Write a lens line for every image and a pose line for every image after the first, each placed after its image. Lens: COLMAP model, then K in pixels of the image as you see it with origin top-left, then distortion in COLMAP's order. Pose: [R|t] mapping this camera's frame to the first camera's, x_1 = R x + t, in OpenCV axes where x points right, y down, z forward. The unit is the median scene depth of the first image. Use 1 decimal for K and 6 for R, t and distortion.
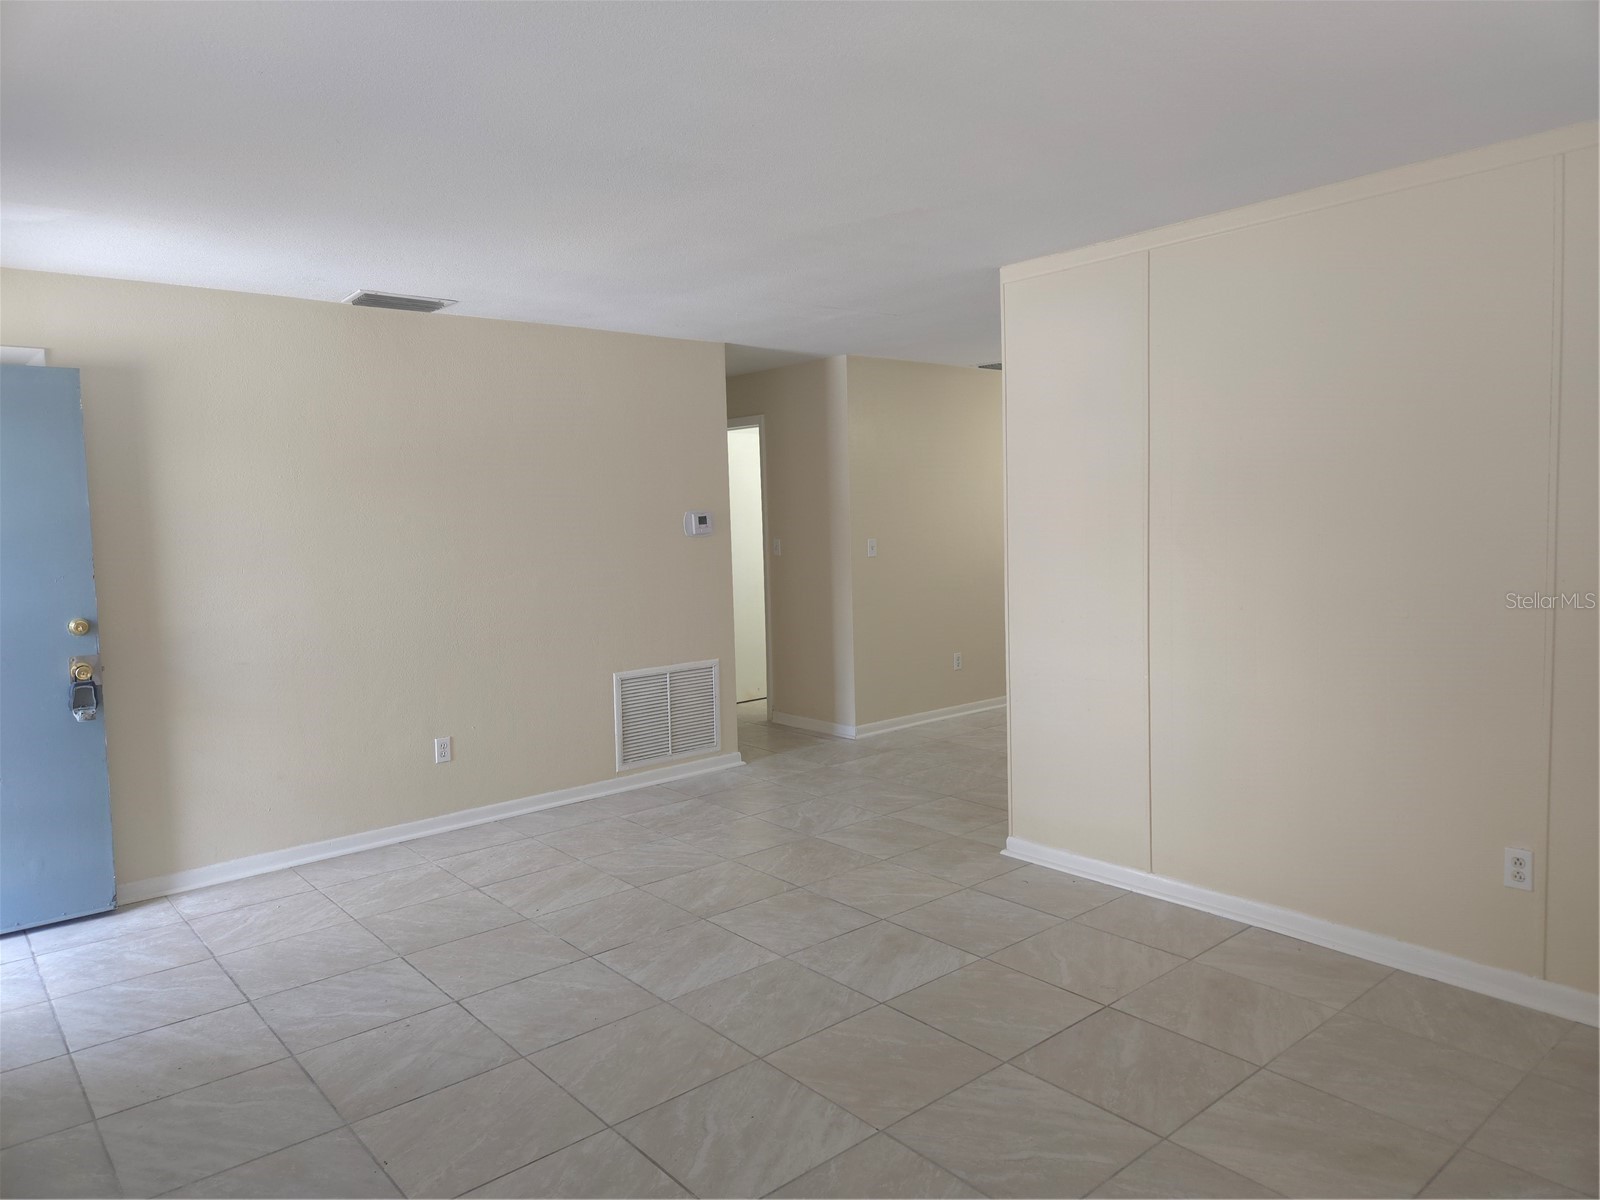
lens RADIAL K [[1056.4, 0, 800.0], [0, 1056.4, 600.0], [0, 0, 1]] dist [0.081955, -0.065328]
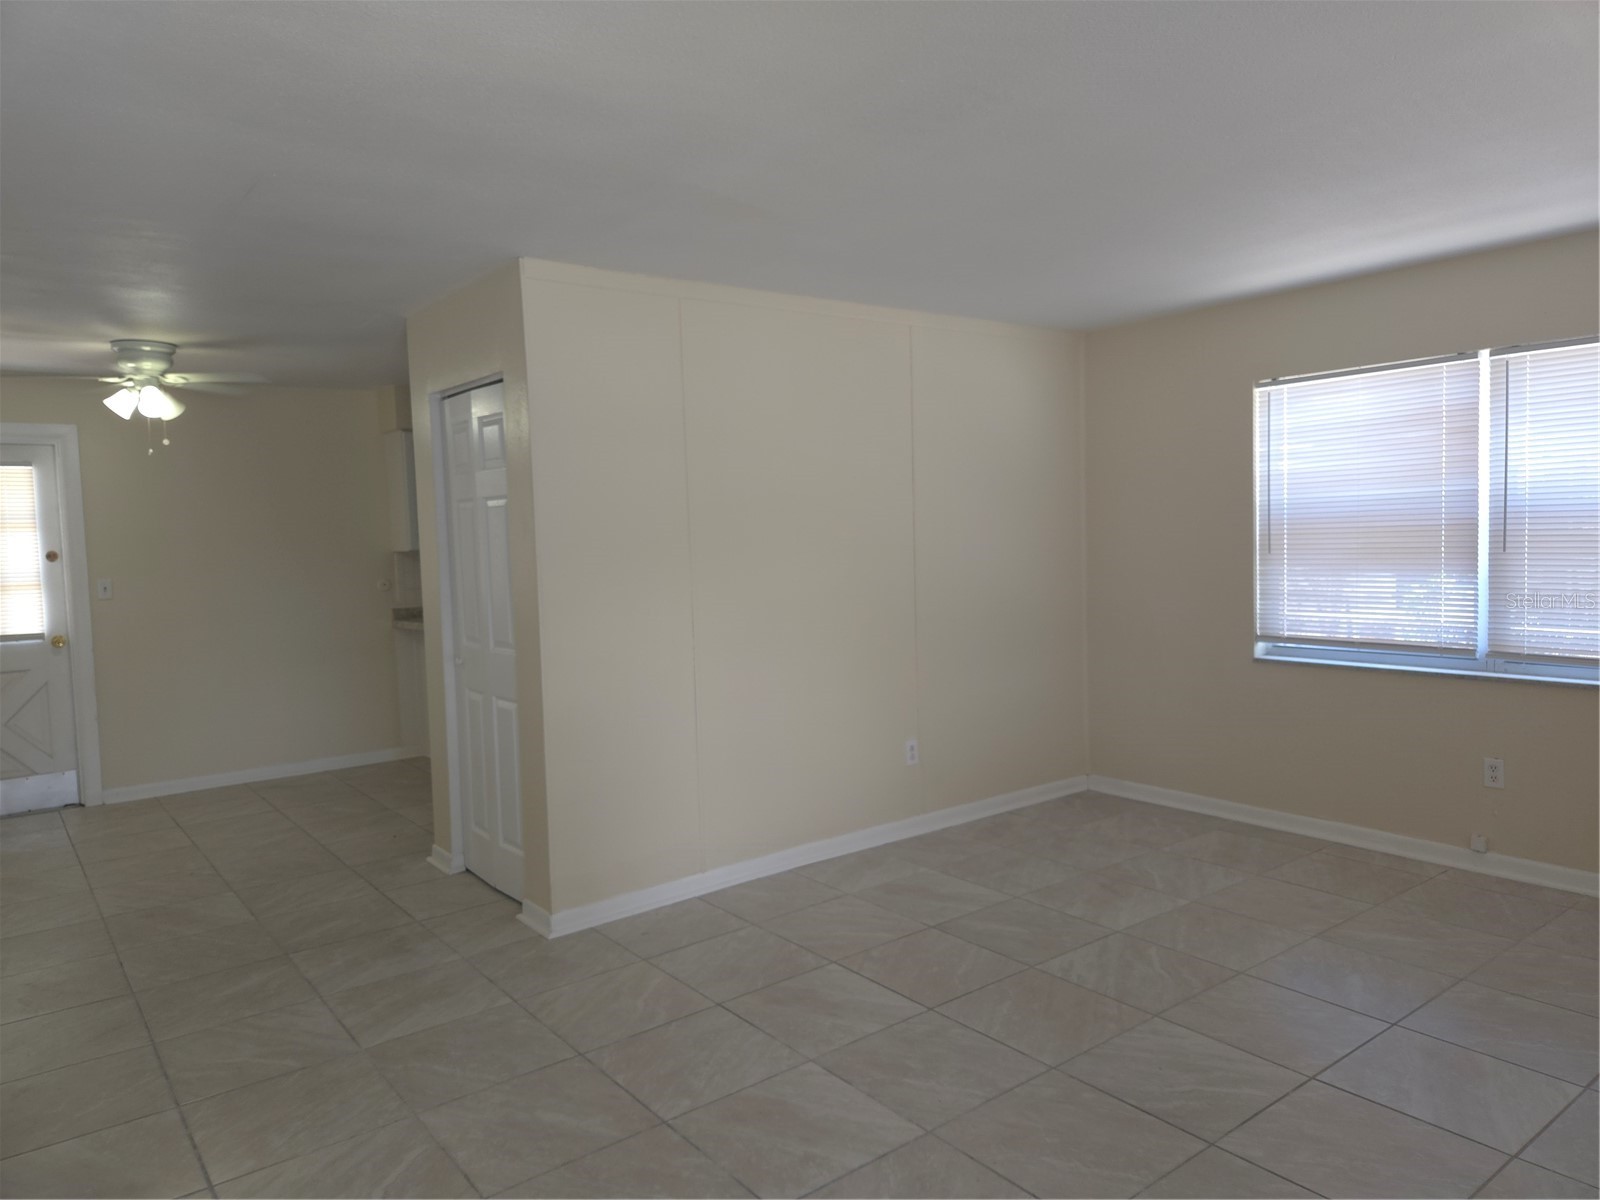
lens RADIAL K [[1086.7, 0, 807.7], [0, 1086.7, 590.9], [0, 0, 1]] dist [0.085095, -0.069003]
pose [[0.036507, -0.030598, 0.998865, -0.852786], [0.111297, 0.993437, 0.026364, -0.047969], [-0.993116, 0.110208, 0.039673, 0.926694]]
